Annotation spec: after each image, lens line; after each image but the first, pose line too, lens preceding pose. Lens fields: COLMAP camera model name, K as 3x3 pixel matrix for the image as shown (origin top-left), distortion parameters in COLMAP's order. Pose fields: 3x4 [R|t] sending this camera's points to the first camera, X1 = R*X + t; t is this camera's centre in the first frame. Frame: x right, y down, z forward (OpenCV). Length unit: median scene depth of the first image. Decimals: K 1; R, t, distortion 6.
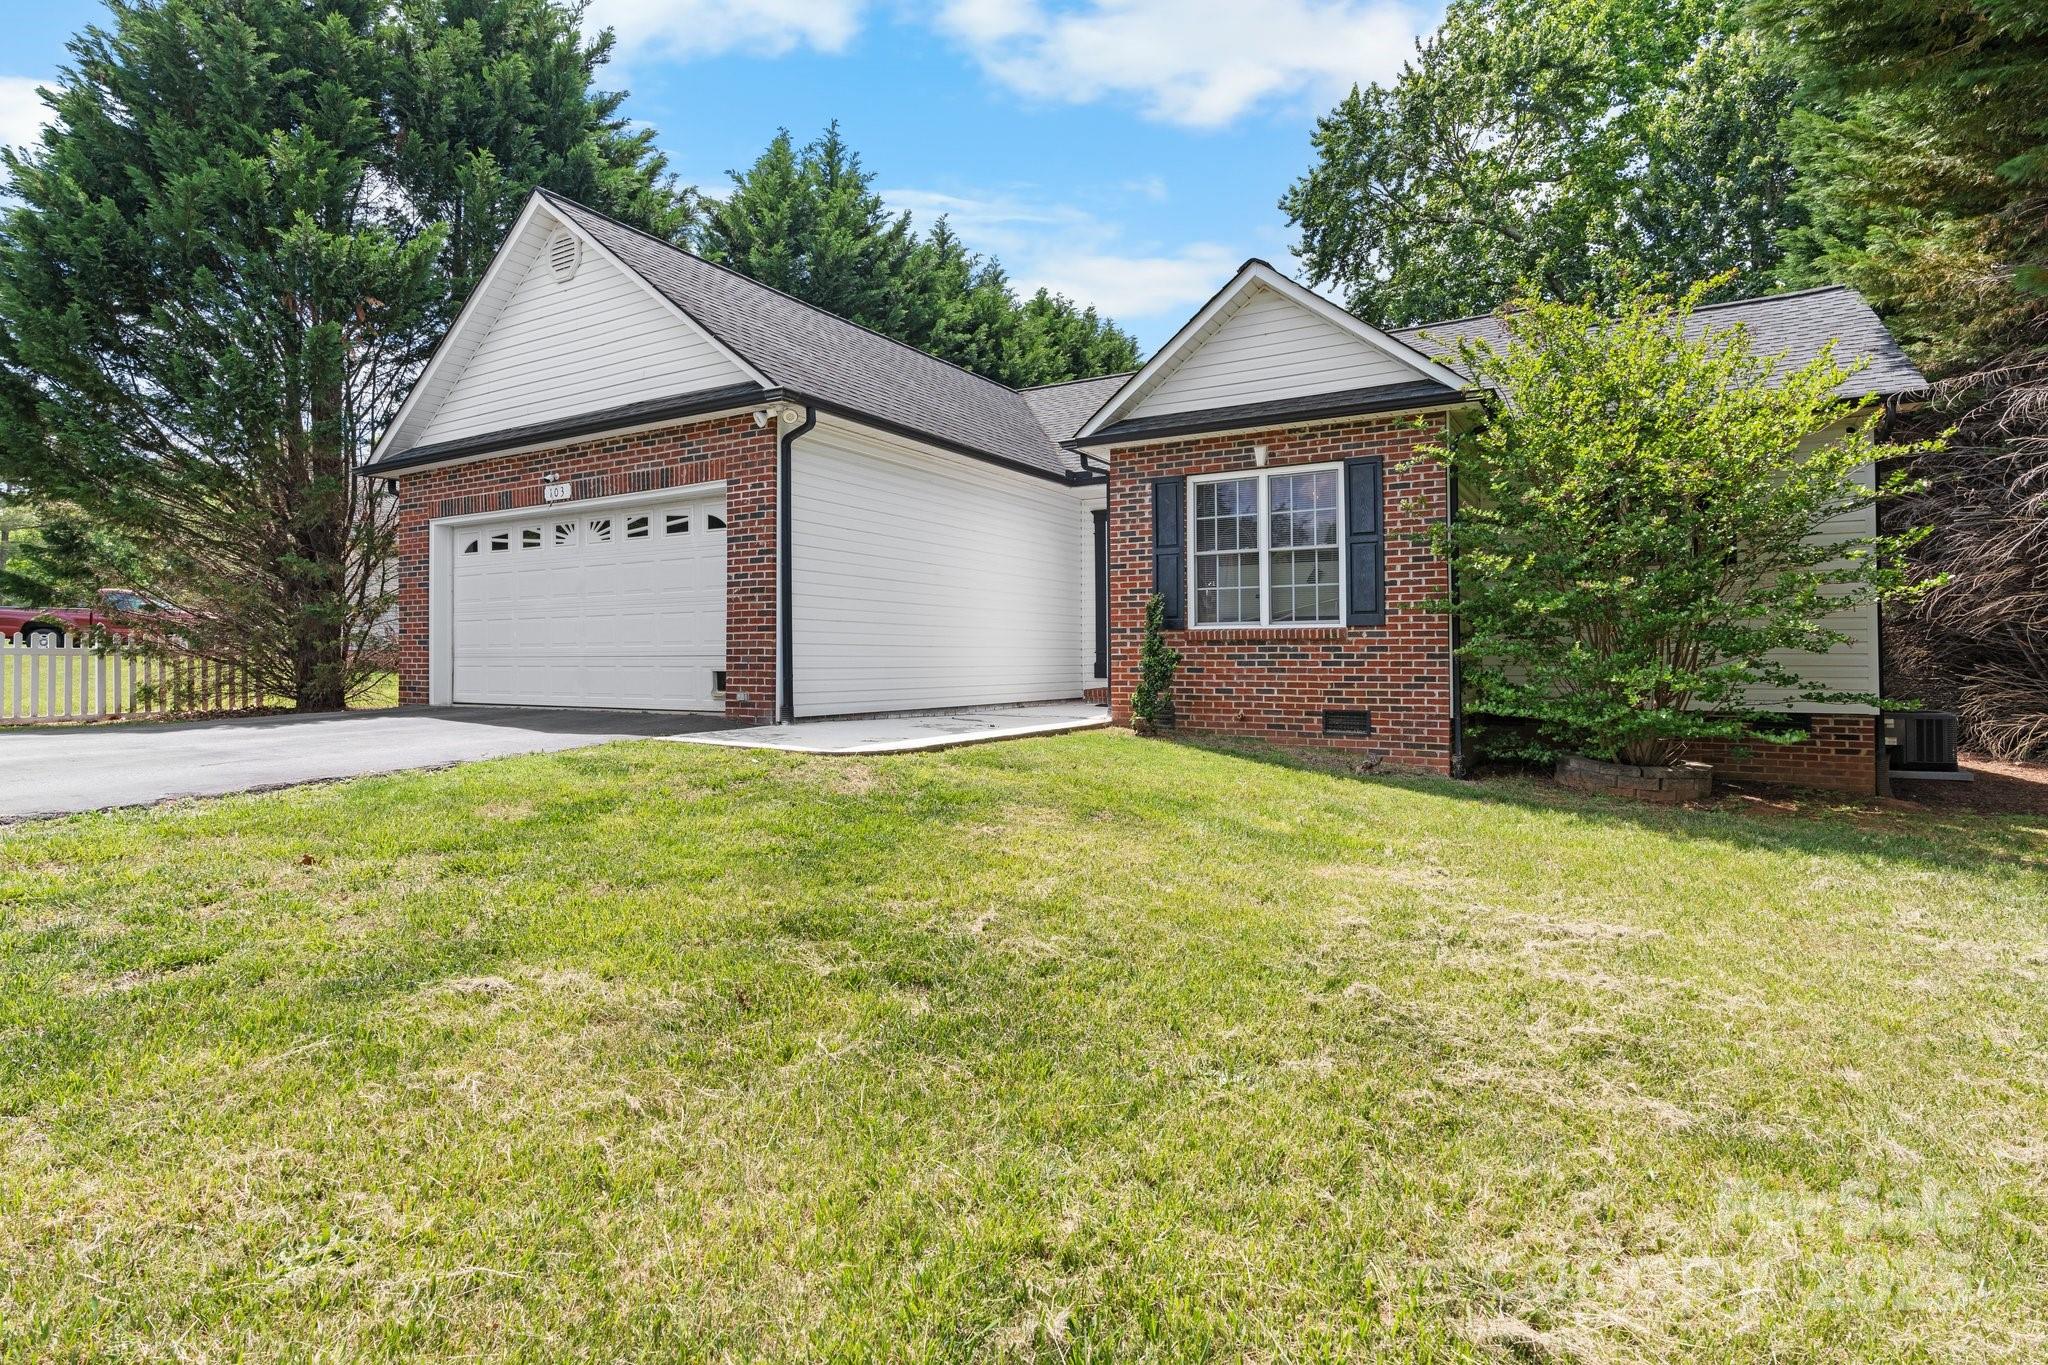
lens RADIAL K [[1017.1, 0, 1021.0], [0, 1017.1, 640.1], [0, 0, 1]] dist [-0.004734, -0.000136]
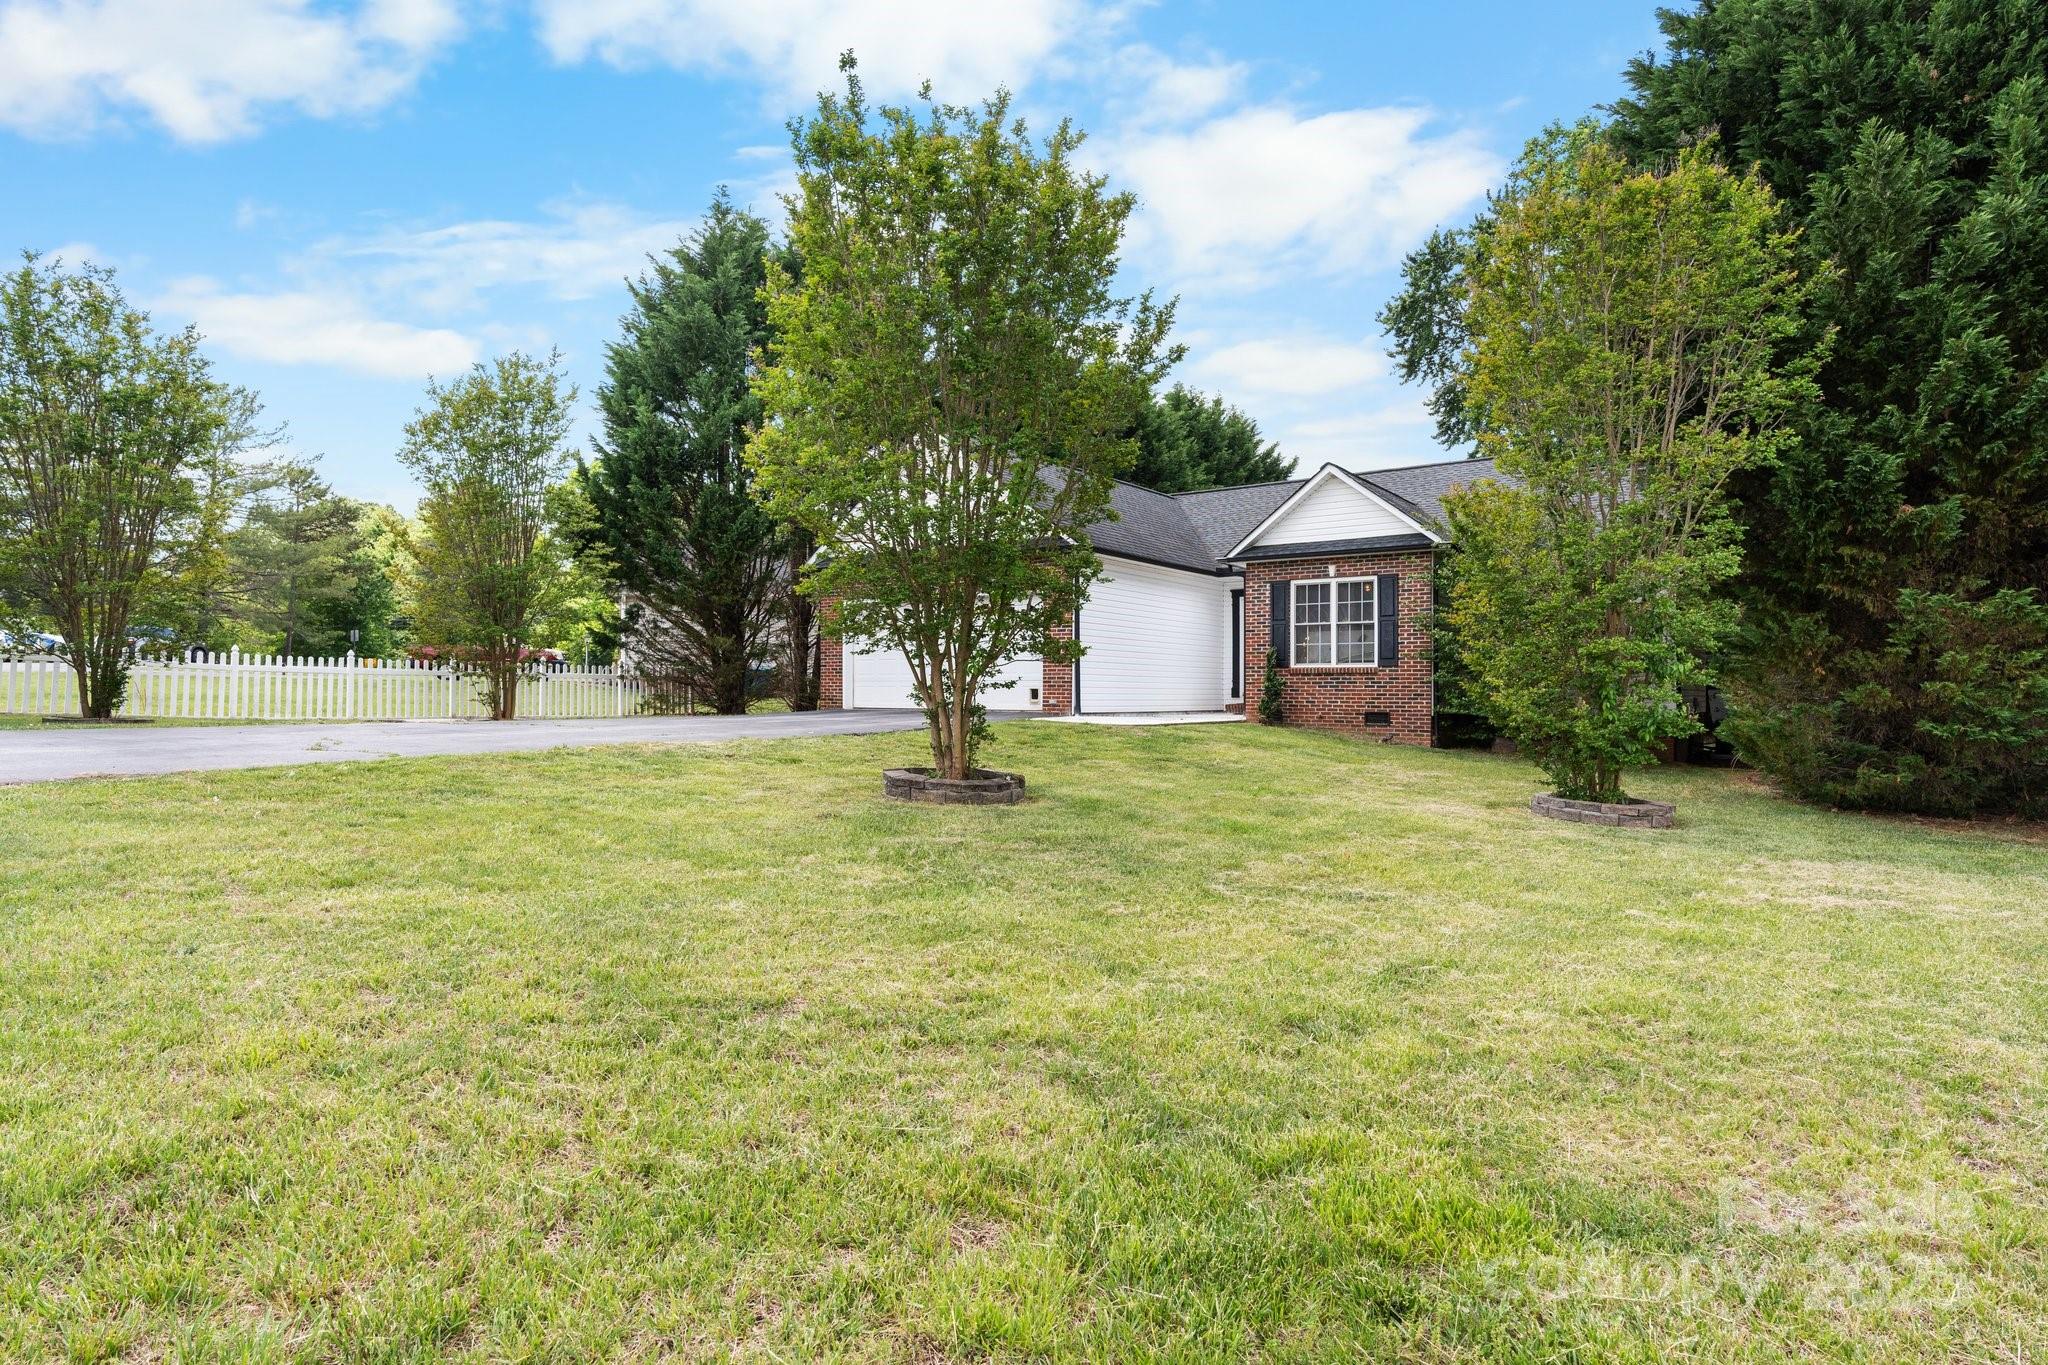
lens RADIAL K [[1117.2, 0, 1030.7], [0, 1117.2, 686.0], [0, 0, 1]] dist [-0.001628, 0.000024]
pose [[0.996835, 0.005340, -0.079318, -0.133518], [-0.004387, 0.999916, 0.012183, 0.000385], [0.079377, -0.011796, 0.996775, -0.983747]]
